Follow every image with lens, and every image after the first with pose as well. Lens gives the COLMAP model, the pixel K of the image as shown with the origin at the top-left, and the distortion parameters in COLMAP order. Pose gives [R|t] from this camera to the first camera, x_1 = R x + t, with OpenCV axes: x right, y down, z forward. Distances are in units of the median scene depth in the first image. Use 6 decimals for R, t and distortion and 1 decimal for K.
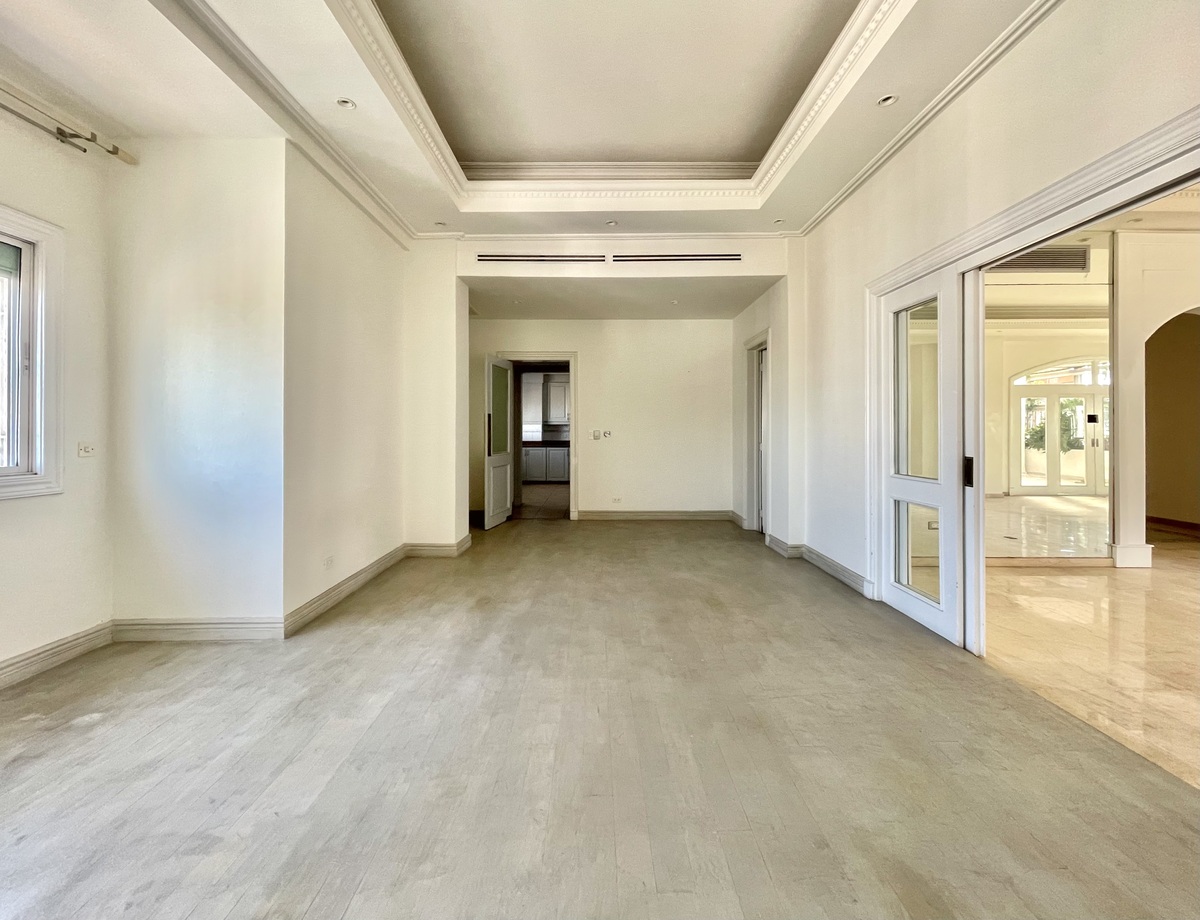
lens RADIAL K [[488.9, 0, 600.1], [0, 488.9, 428.7], [0, 0, 1]] dist [-0.000971, 0.000090]
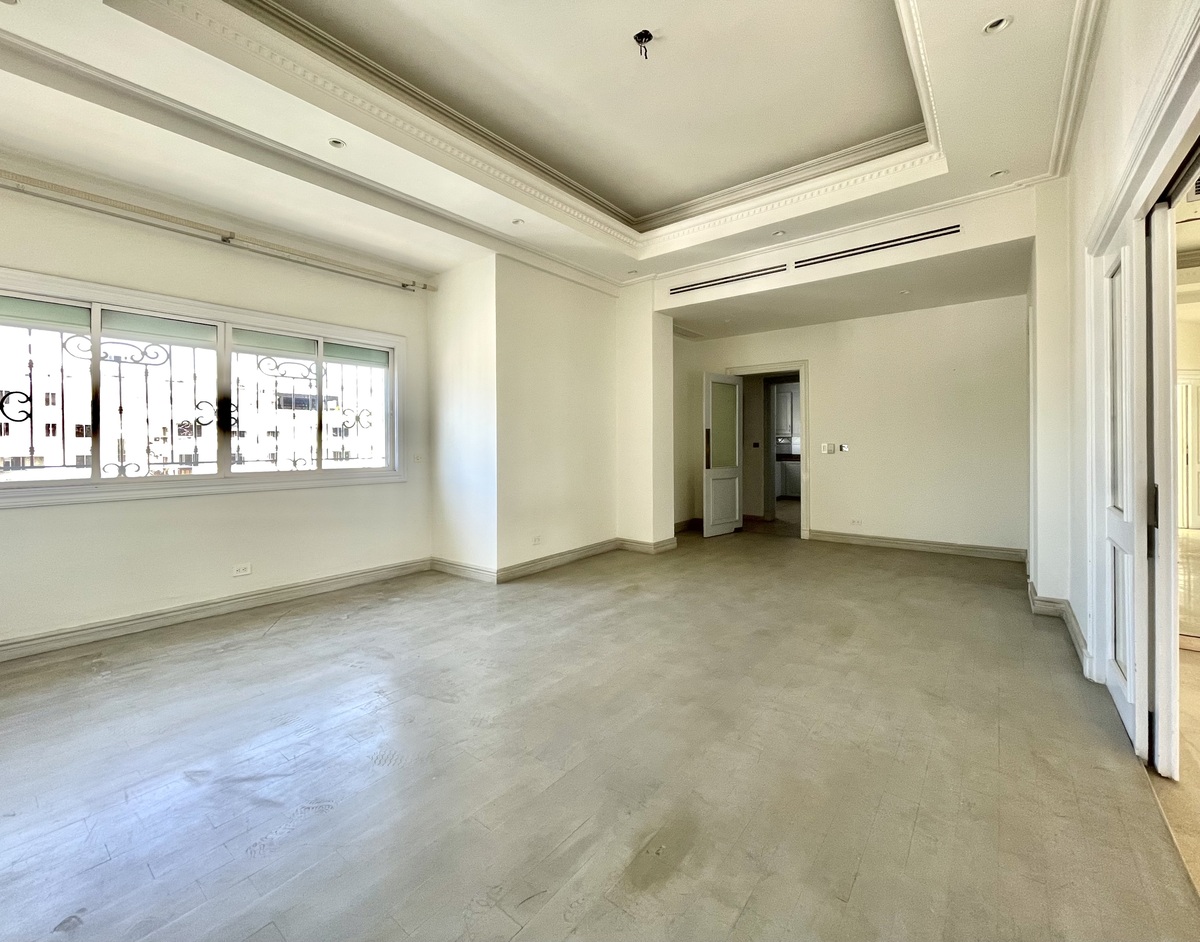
lens RADIAL K [[511.7, 0, 599.0], [0, 511.7, 440.0], [0, 0, 1]] dist [0.000617, -0.000357]
pose [[0.783457, -0.009355, -0.621376, 0.442171], [0.008711, 0.999954, -0.004071, -0.005538], [0.621385, -0.002223, 0.783502, -0.035374]]
